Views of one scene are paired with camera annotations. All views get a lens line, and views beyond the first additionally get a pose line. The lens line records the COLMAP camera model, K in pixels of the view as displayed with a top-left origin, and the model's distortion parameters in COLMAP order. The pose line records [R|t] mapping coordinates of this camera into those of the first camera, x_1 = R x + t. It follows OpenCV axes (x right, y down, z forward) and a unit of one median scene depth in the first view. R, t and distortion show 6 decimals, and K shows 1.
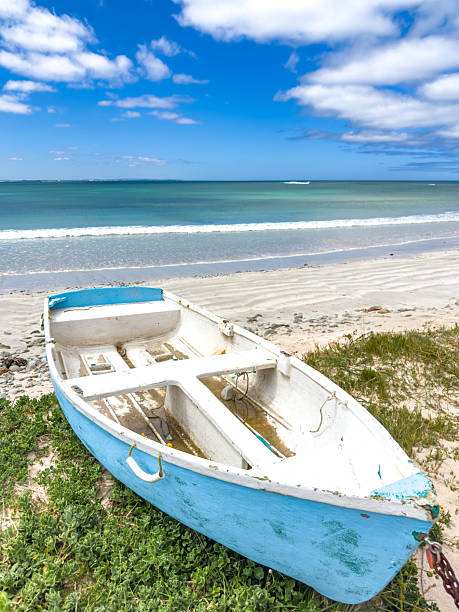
lens RADIAL K [[448.8, 0, 231.4], [0, 448.8, 289.6], [0, 0, 1]] dist [-0.027256, -0.001563]
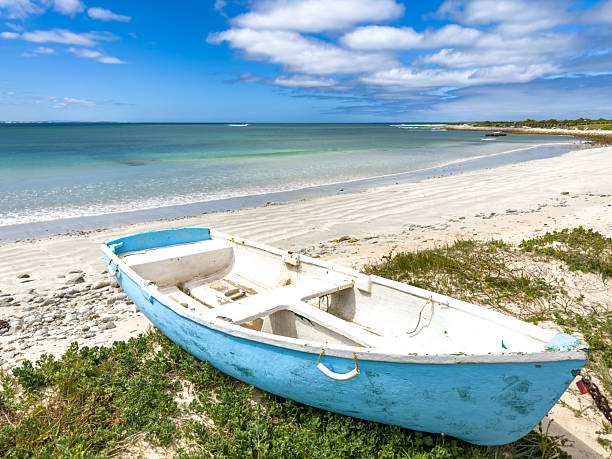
lens RADIAL K [[436.9, 0, 302.4], [0, 436.9, 227.3], [0, 0, 1]] dist [-0.003795, -0.002667]
pose [[0.958684, -0.065326, 0.276871, -0.254907], [0.066470, 0.997775, 0.005263, 0.004600], [-0.276599, 0.013358, 0.960893, -0.040918]]
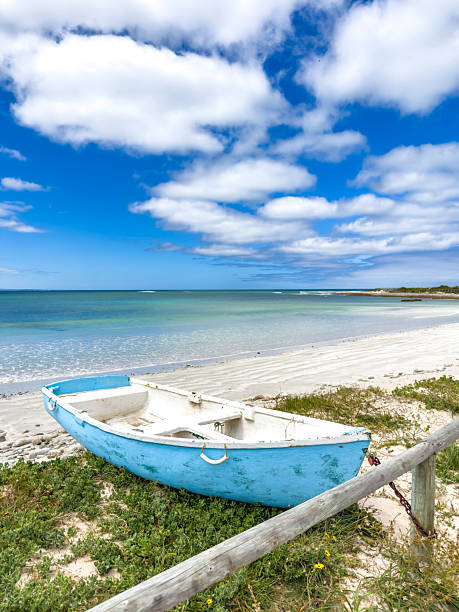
lens RADIAL K [[441.8, 0, 234.8], [0, 441.8, 308.0], [0, 0, 1]] dist [-0.003990, -0.002077]
pose [[0.952017, -0.015491, 0.305654, -0.277926], [0.075160, 0.979967, -0.184436, 0.067869], [-0.296674, 0.198559, 0.934109, -0.326882]]
